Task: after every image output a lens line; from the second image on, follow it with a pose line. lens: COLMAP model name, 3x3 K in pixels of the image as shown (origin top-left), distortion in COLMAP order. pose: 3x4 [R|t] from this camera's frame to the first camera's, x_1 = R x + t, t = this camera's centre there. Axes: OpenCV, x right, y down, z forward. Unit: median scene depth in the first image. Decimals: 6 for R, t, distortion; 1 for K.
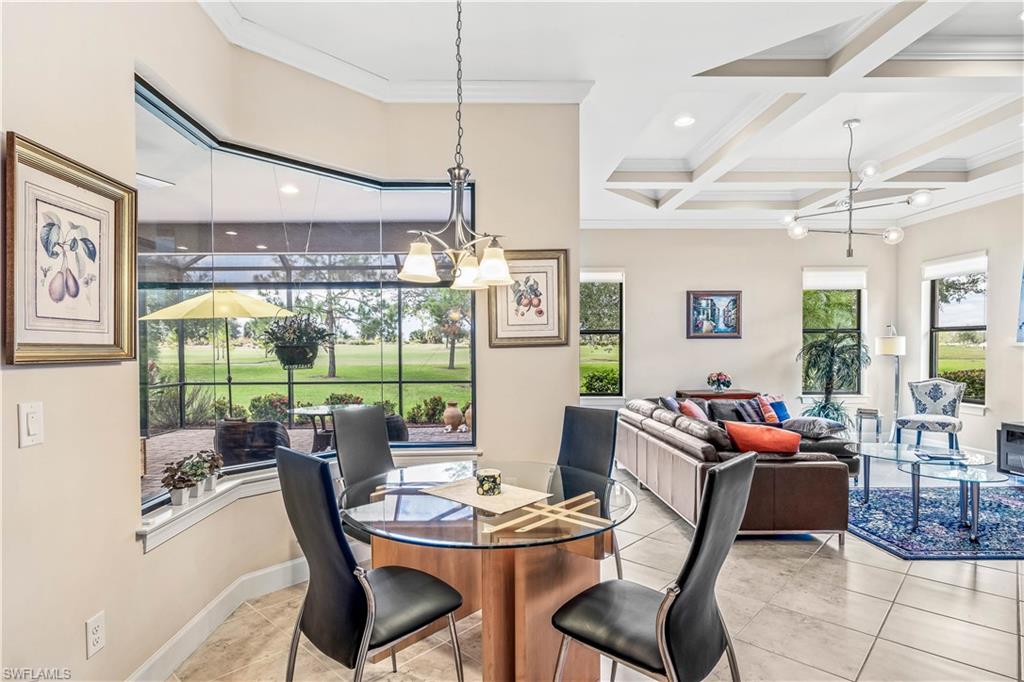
lens RADIAL K [[550.3, 0, 486.1], [0, 550.3, 353.0], [0, 0, 1]] dist [0.001400, -0.000401]
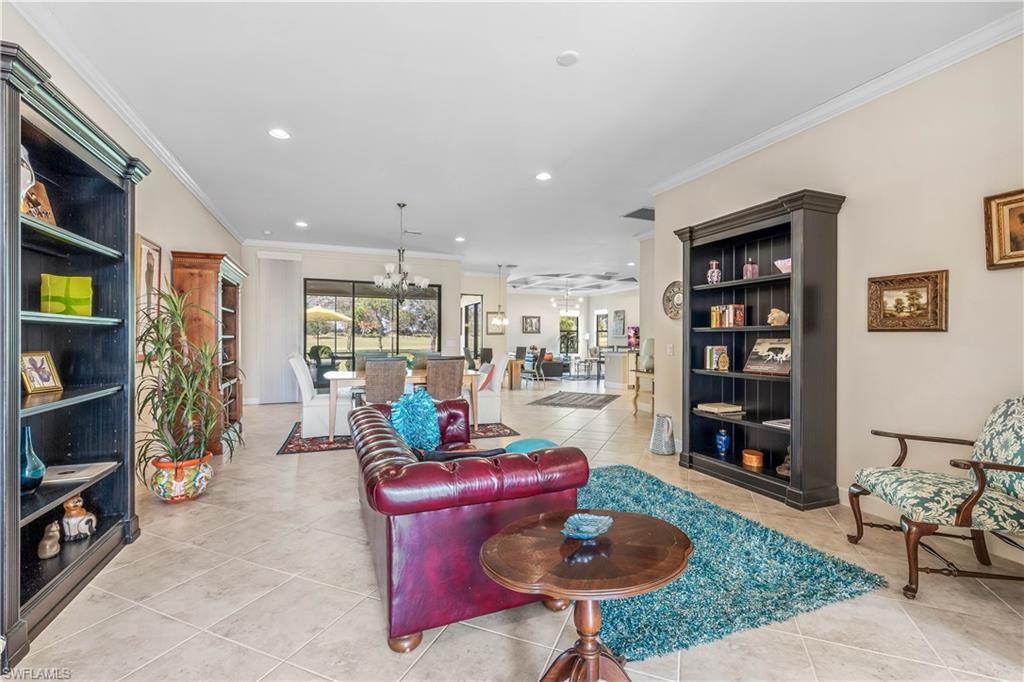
lens RADIAL K [[438.3, 0, 509.8], [0, 438.3, 338.5], [0, 0, 1]] dist [0.002130, 0.000015]
pose [[0.933337, 0.007753, 0.358919, -0.503104], [-0.003490, 0.999915, -0.012523, 0.029438], [-0.358985, 0.010435, 0.933285, -1.069627]]
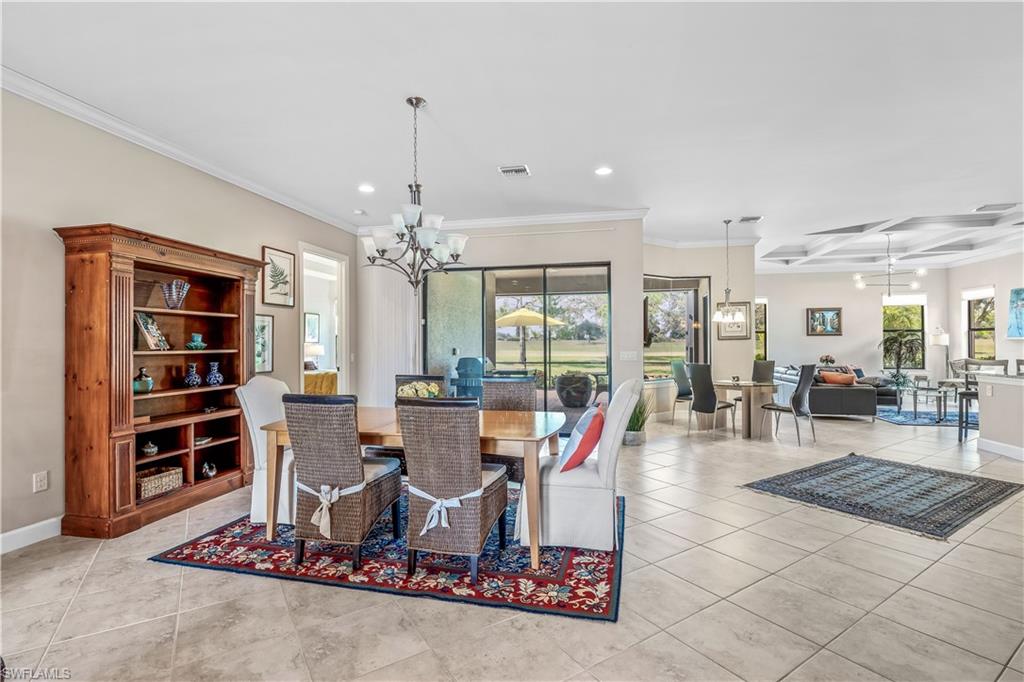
lens RADIAL K [[471.0, 0, 513.6], [0, 471.0, 340.2], [0, 0, 1]] dist [-0.004486, -0.000287]
pose [[0.974508, -0.002496, -0.224337, -0.211238], [-0.001300, 0.999858, -0.016772, 0.014400], [0.224347, 0.016636, 0.974367, -0.675222]]
